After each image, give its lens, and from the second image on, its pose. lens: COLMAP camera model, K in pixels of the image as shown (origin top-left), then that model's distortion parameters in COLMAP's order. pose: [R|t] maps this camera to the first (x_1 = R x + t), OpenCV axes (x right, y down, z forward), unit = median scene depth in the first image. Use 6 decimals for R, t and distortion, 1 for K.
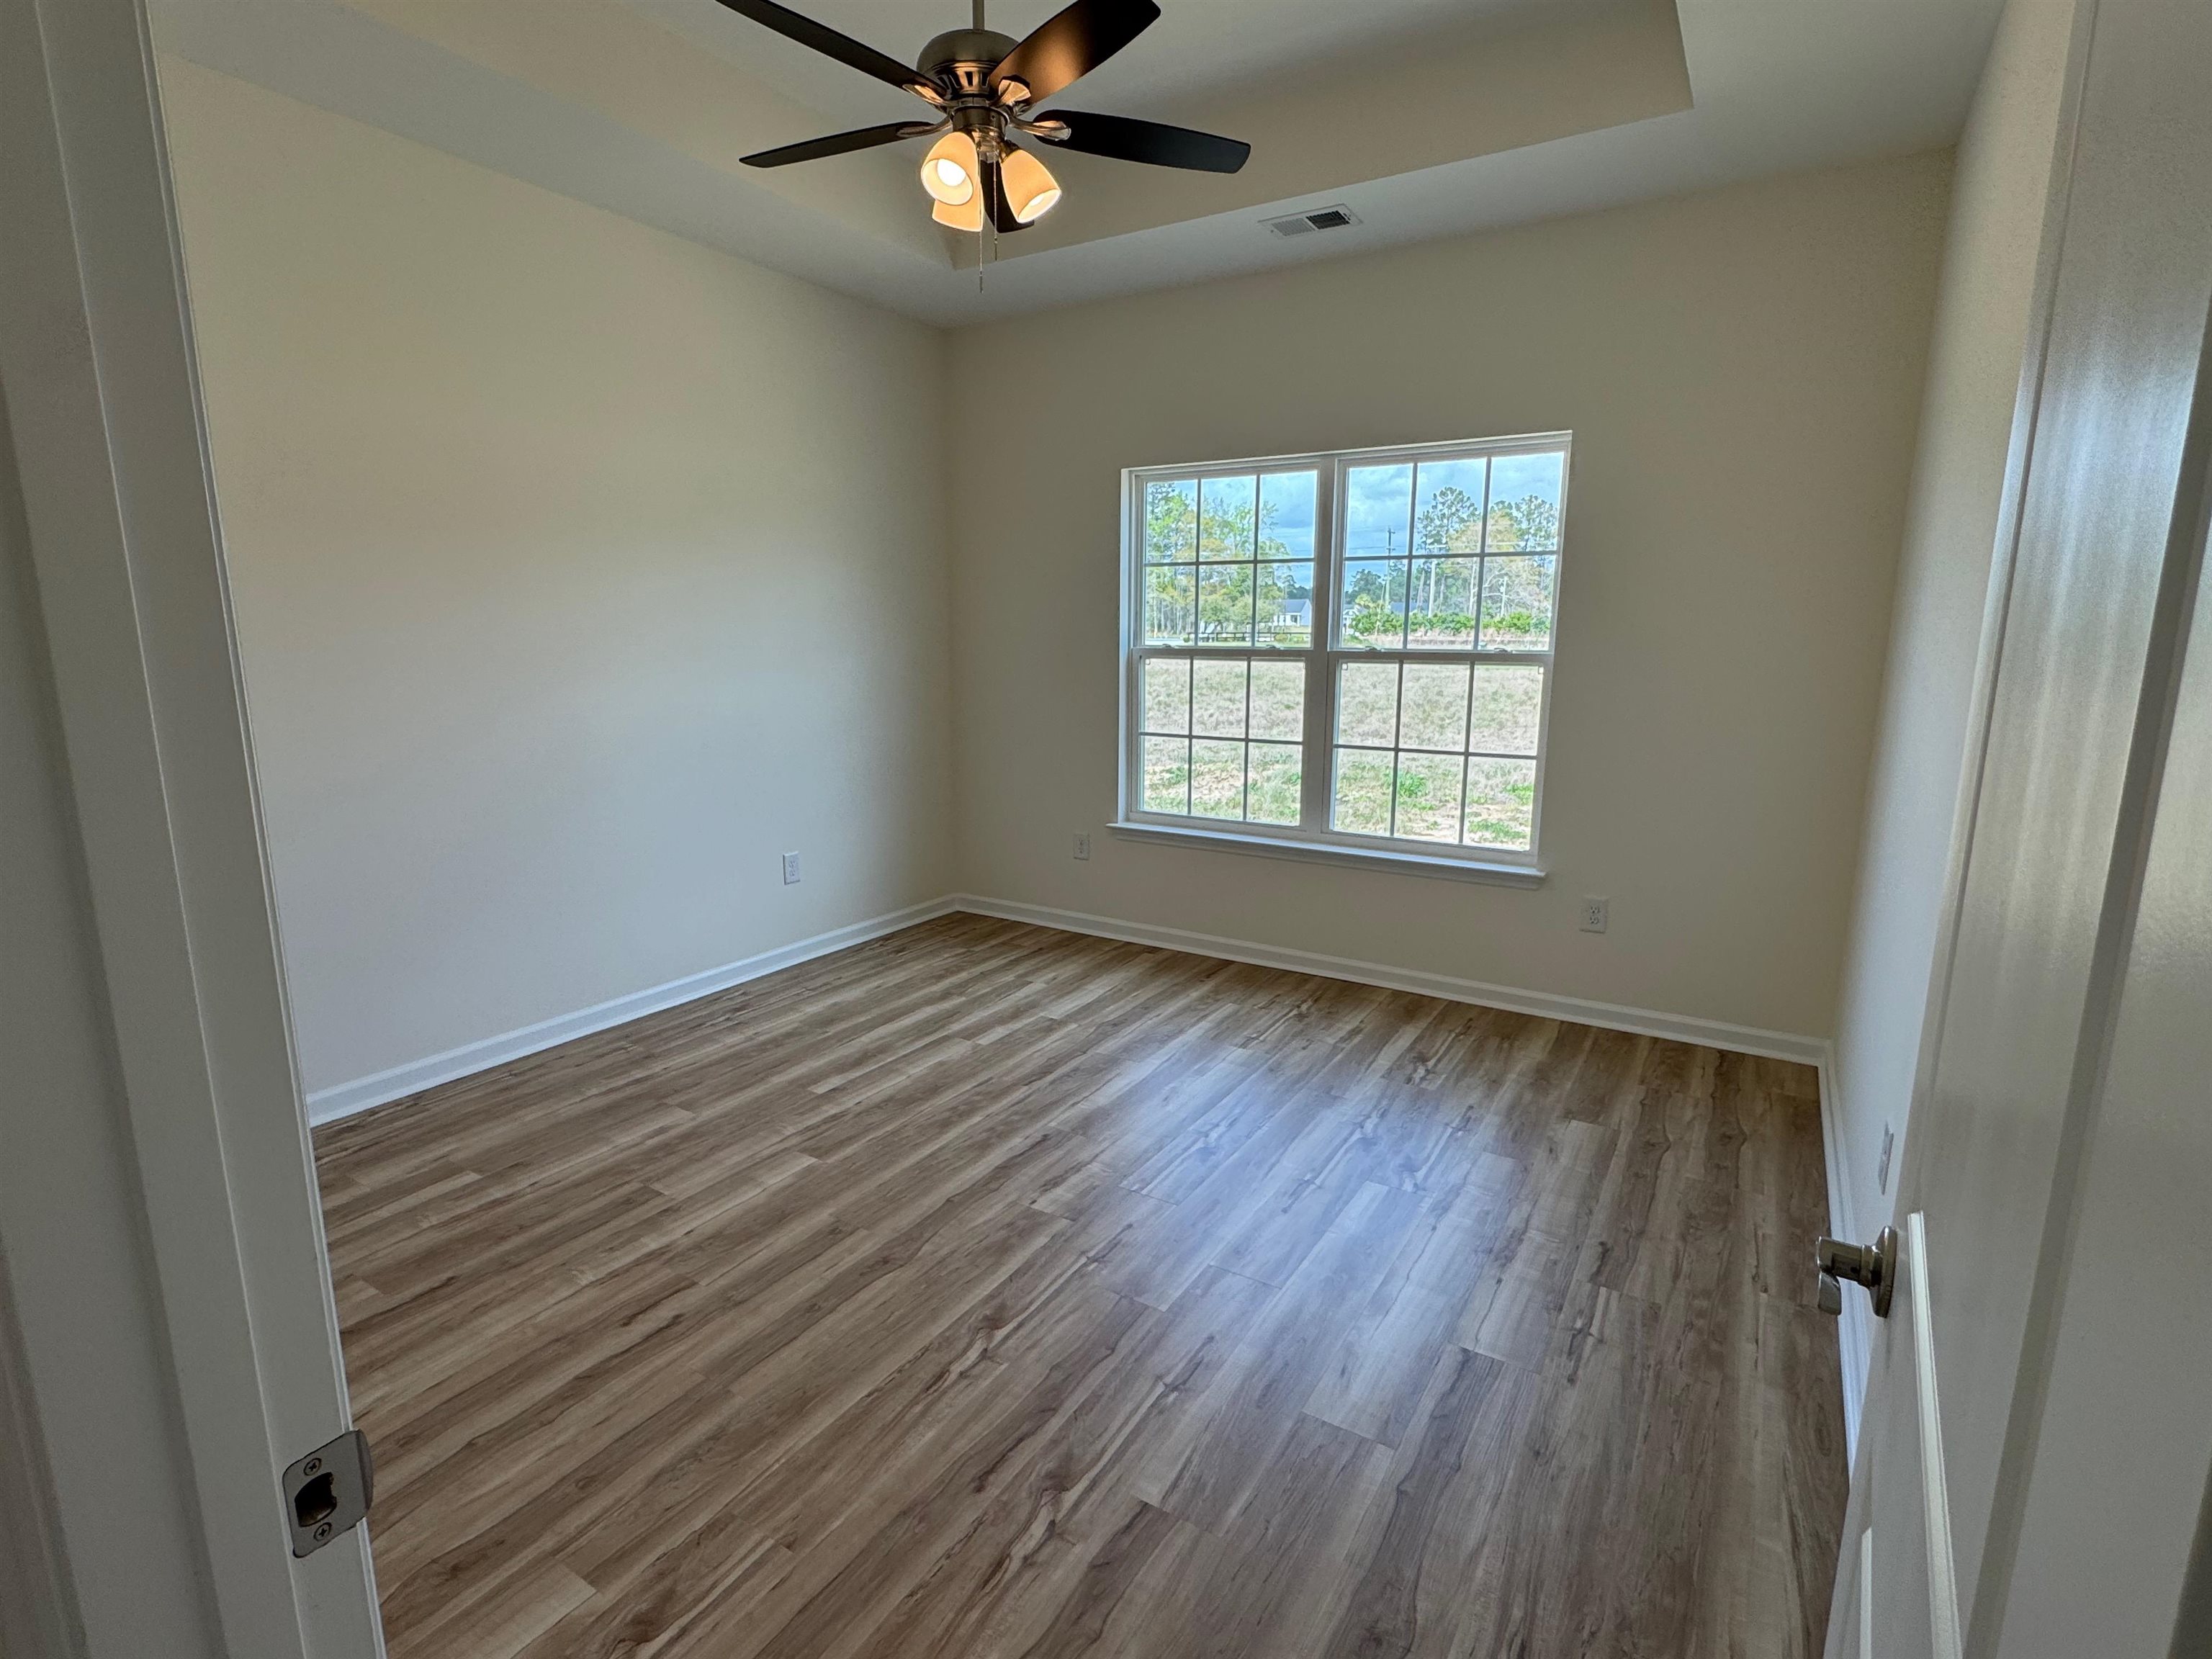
lens RADIAL K [[1069.5, 0, 1101.8], [0, 1069.5, 833.3], [0, 0, 1]] dist [-0.002769, 0.000057]
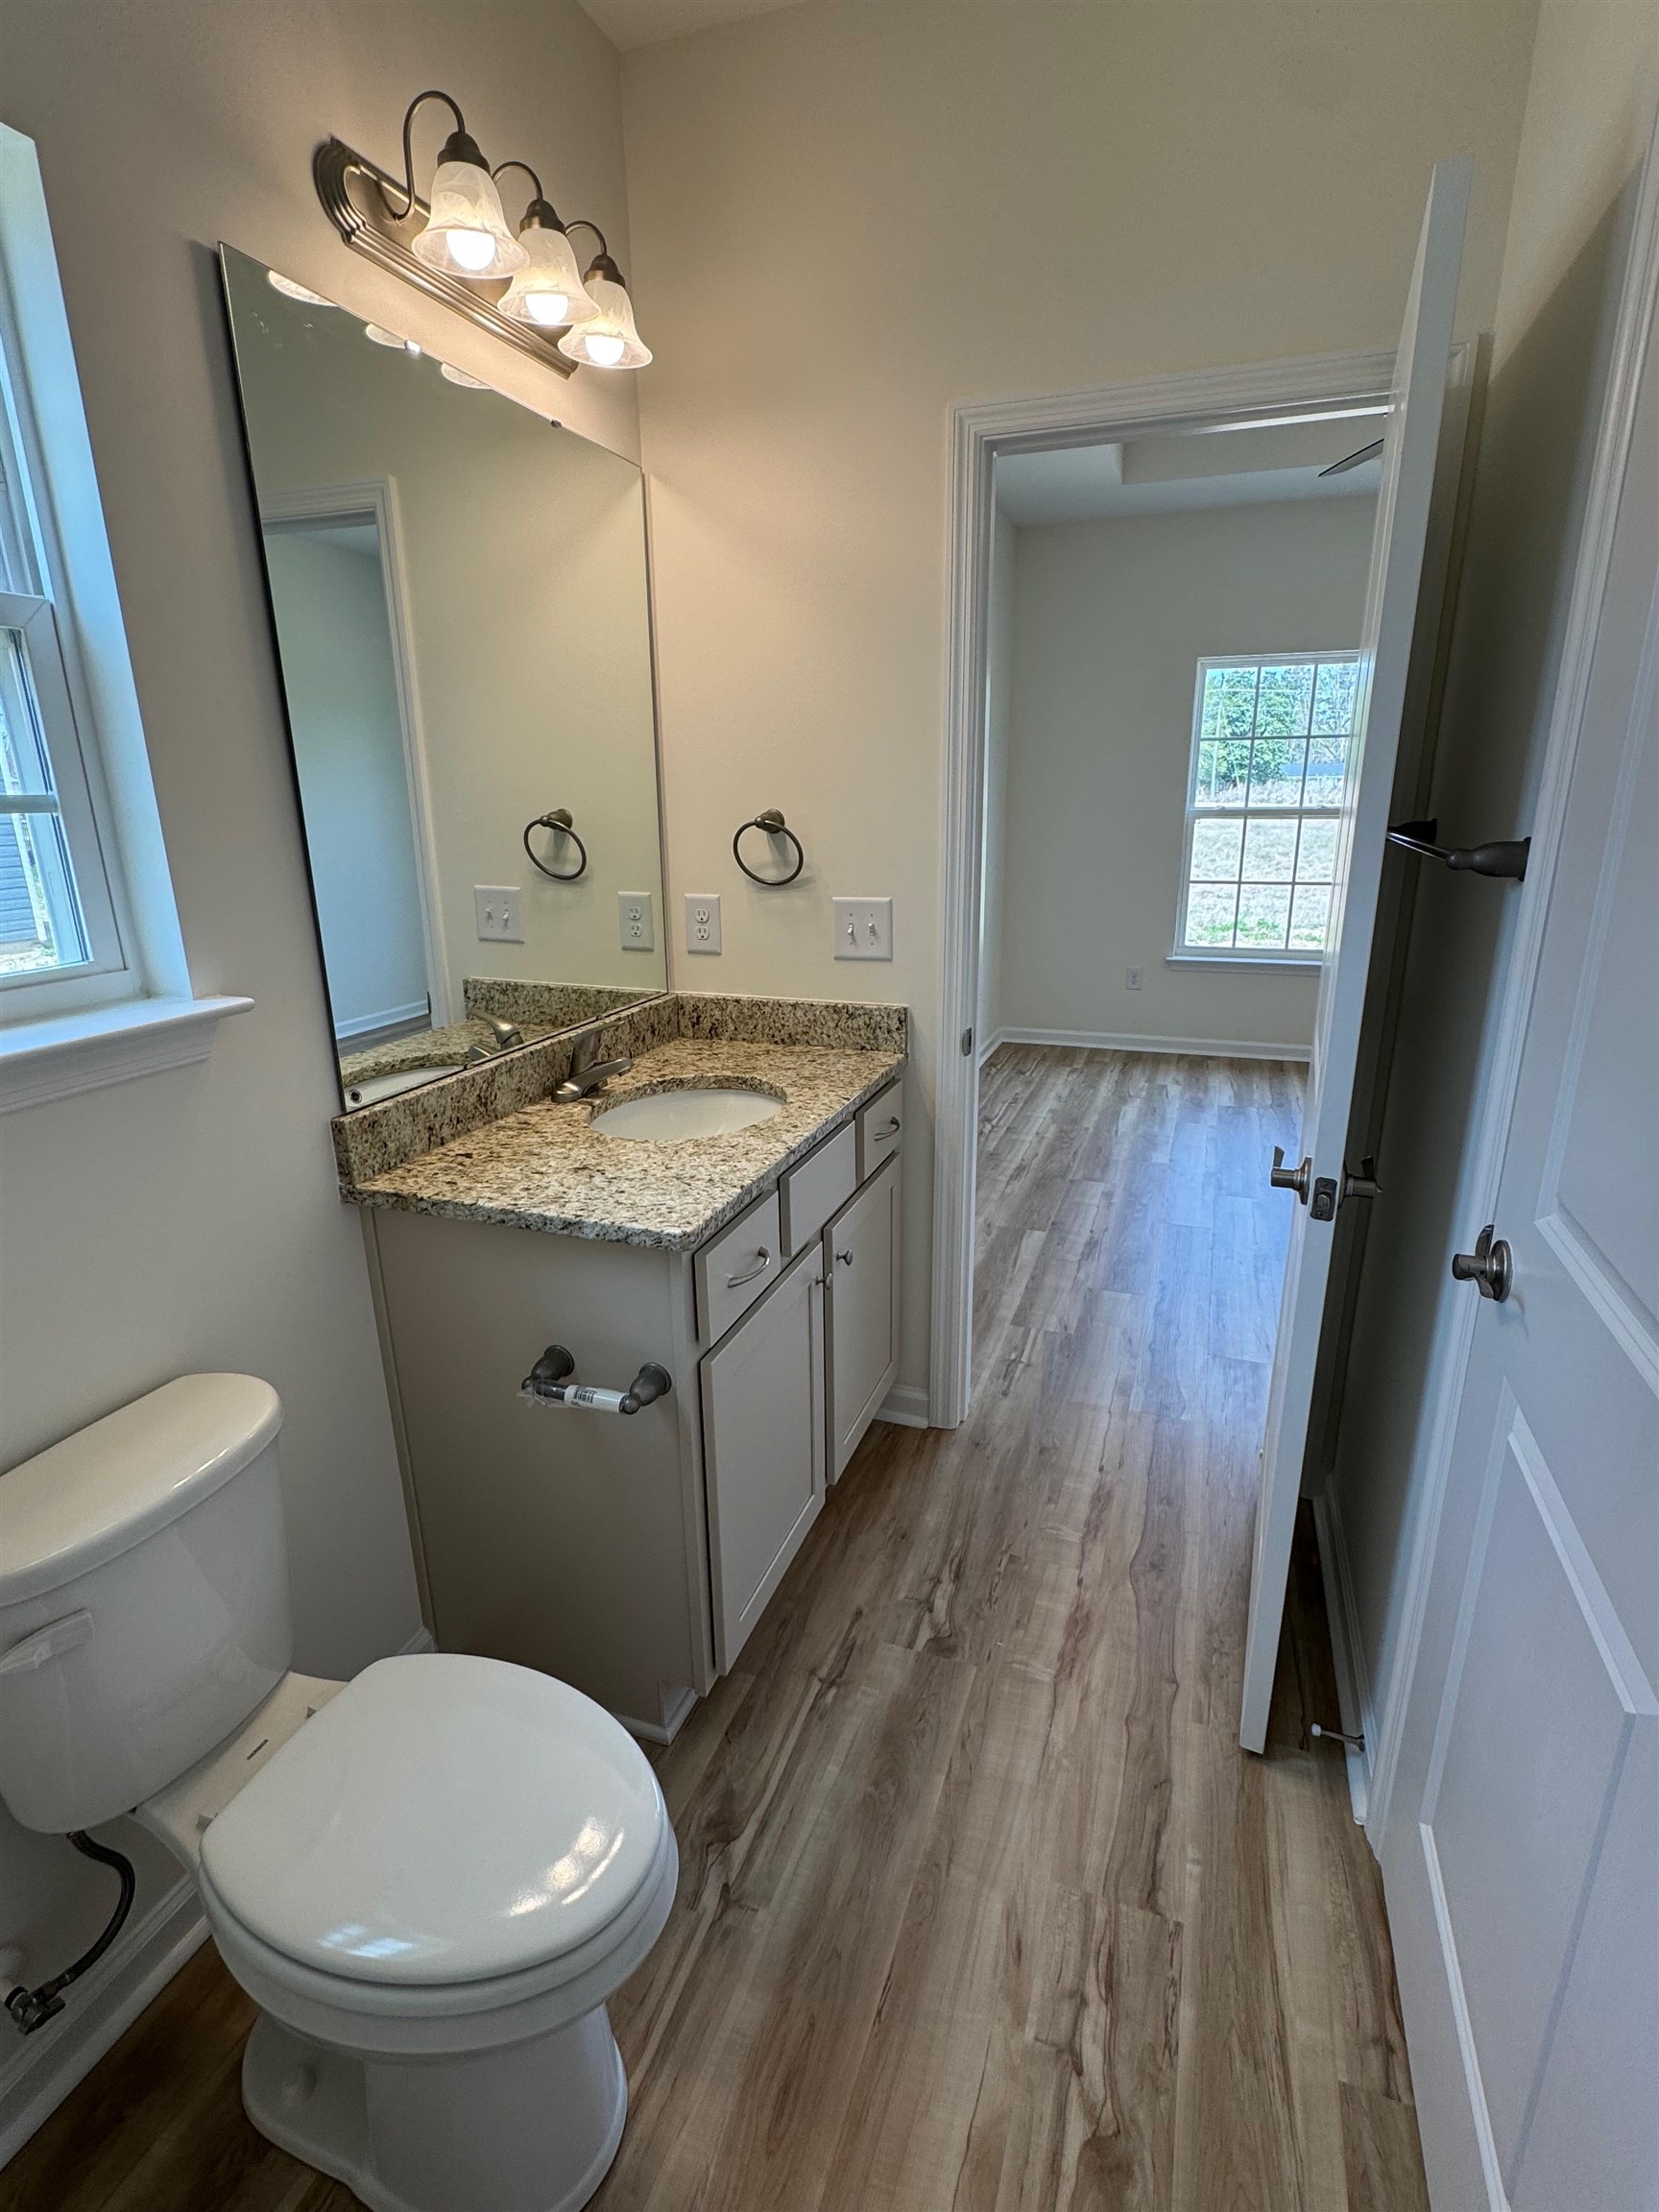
lens RADIAL K [[1056.0, 0, 829.5], [0, 1056.0, 1106.0], [0, 0, 1]] dist [-0.000980, 0.000362]
pose [[0.977409, -0.076371, 0.197077, -1.020802], [0.056248, 0.992799, 0.105768, 0.016181], [-0.203735, -0.092293, 0.974666, -0.182231]]
